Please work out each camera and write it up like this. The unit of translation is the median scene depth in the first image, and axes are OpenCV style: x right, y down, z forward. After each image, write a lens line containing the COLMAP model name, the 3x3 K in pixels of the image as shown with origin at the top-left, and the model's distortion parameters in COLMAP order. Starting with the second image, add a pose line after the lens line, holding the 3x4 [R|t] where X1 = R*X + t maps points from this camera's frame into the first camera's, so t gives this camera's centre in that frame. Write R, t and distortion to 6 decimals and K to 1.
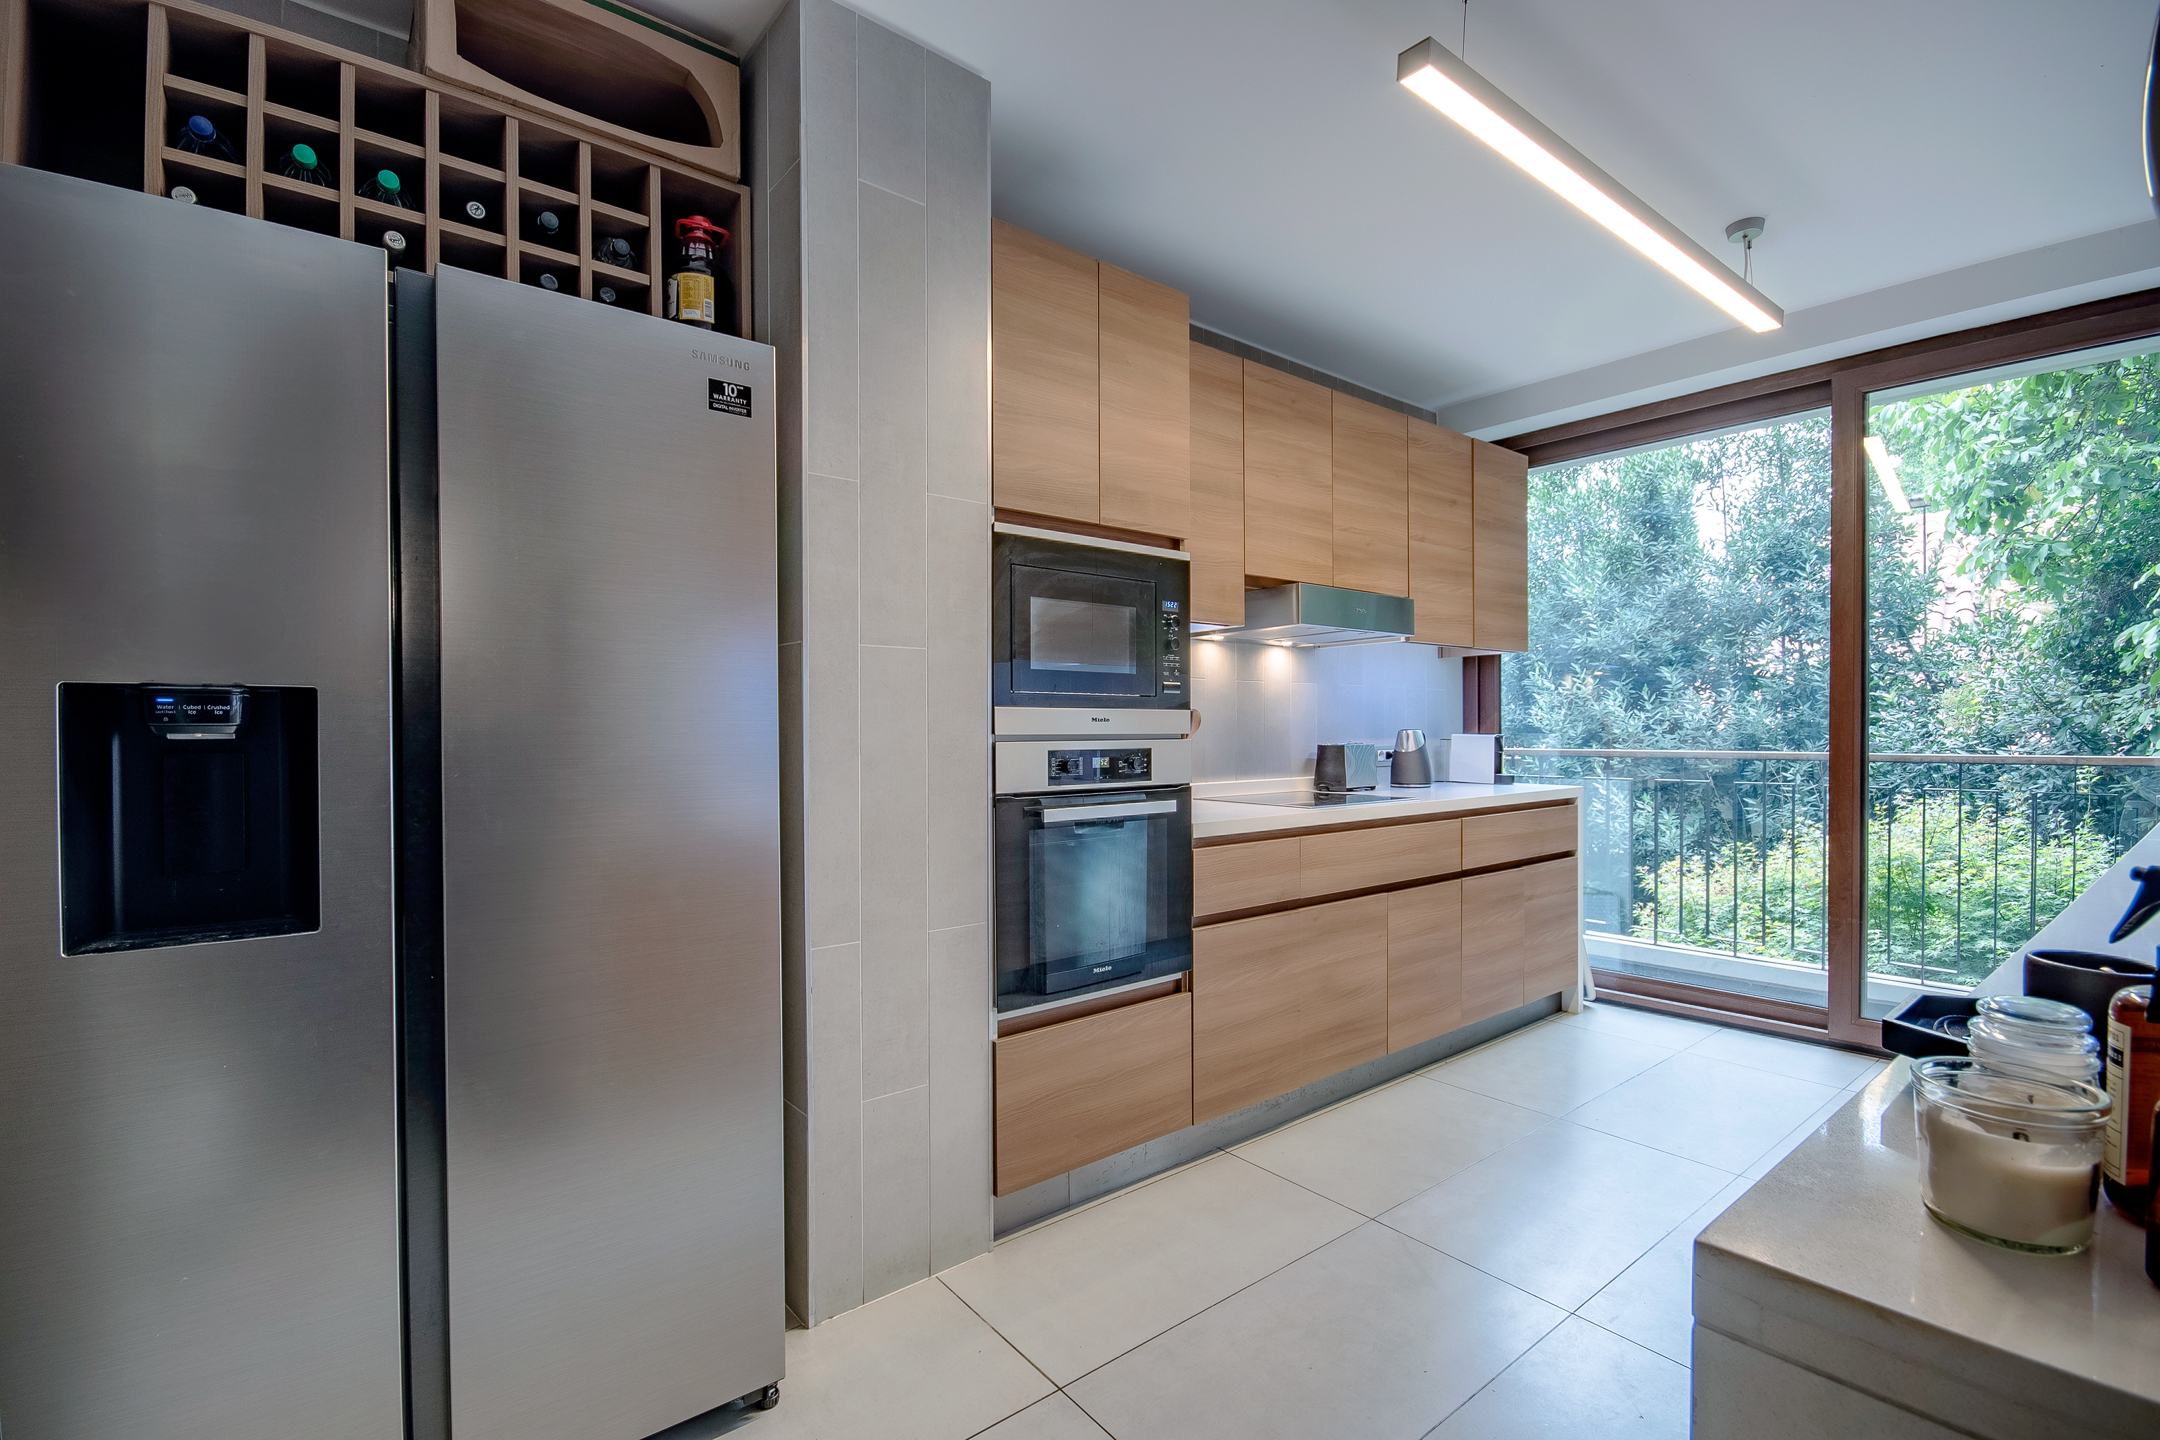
lens RADIAL K [[942.7, 0, 1083.1], [0, 942.7, 731.5], [0, 0, 1]] dist [0.001130, -0.000181]
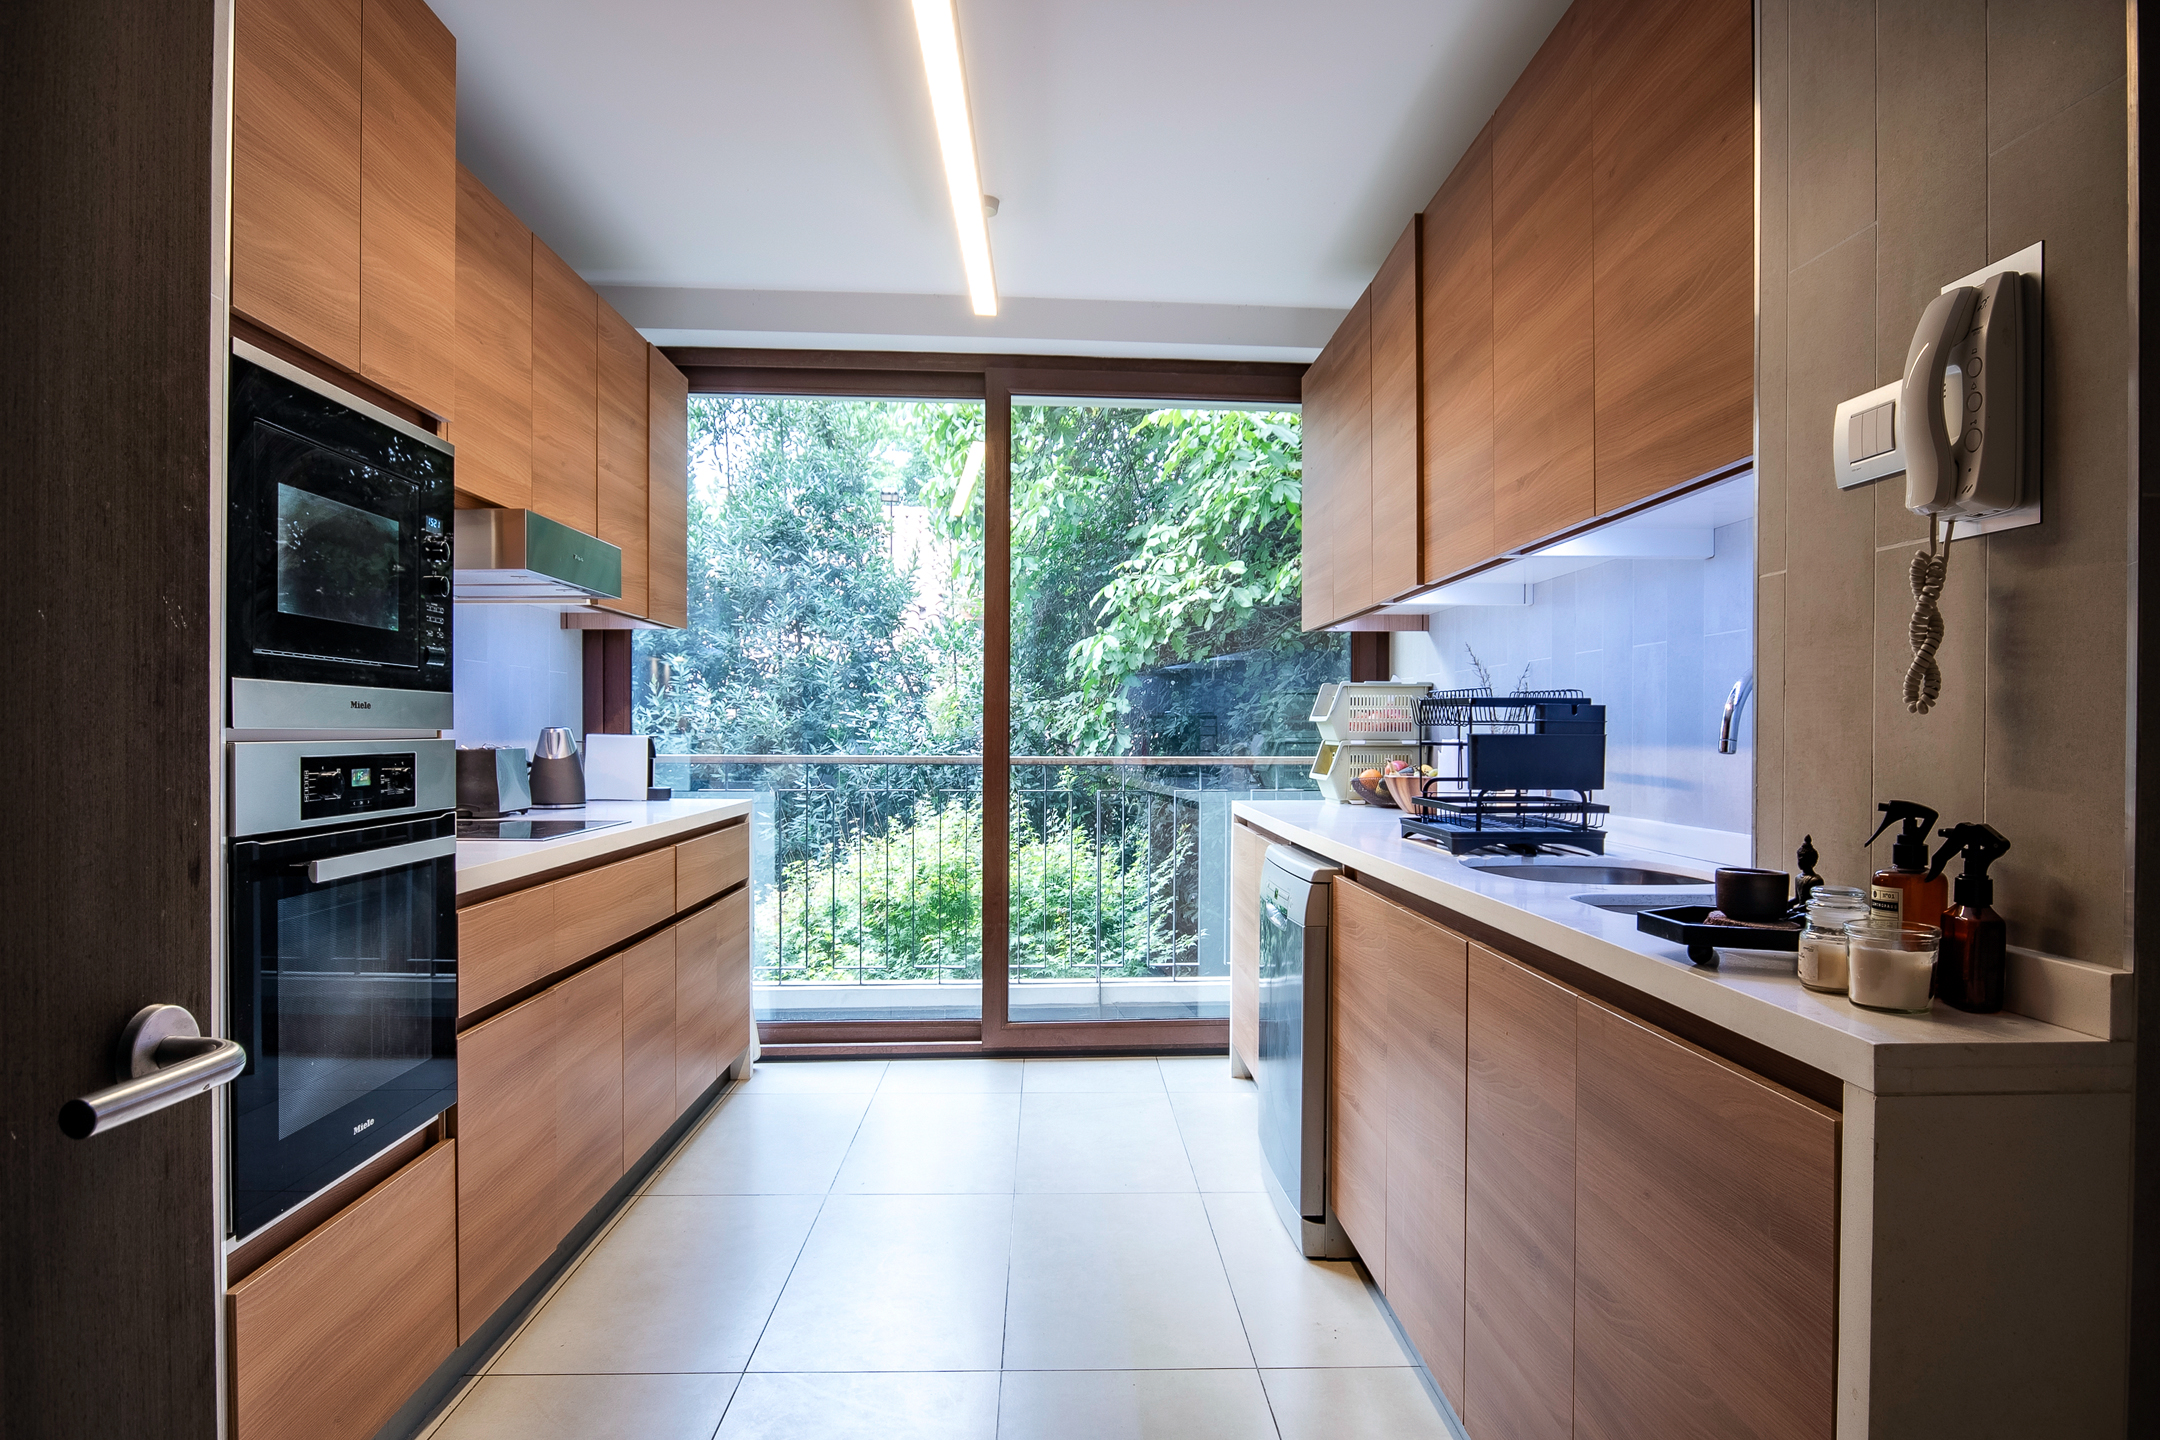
lens RADIAL K [[1332.7, 0, 1083.6], [0, 1332.7, 725.1], [0, 0, 1]] dist [-0.008740, -0.000872]
pose [[0.603827, 0.010269, 0.797049, -0.223946], [-0.005200, 0.999946, -0.008944, 0.003119], [-0.797099, 0.001256, 0.603848, 0.082040]]
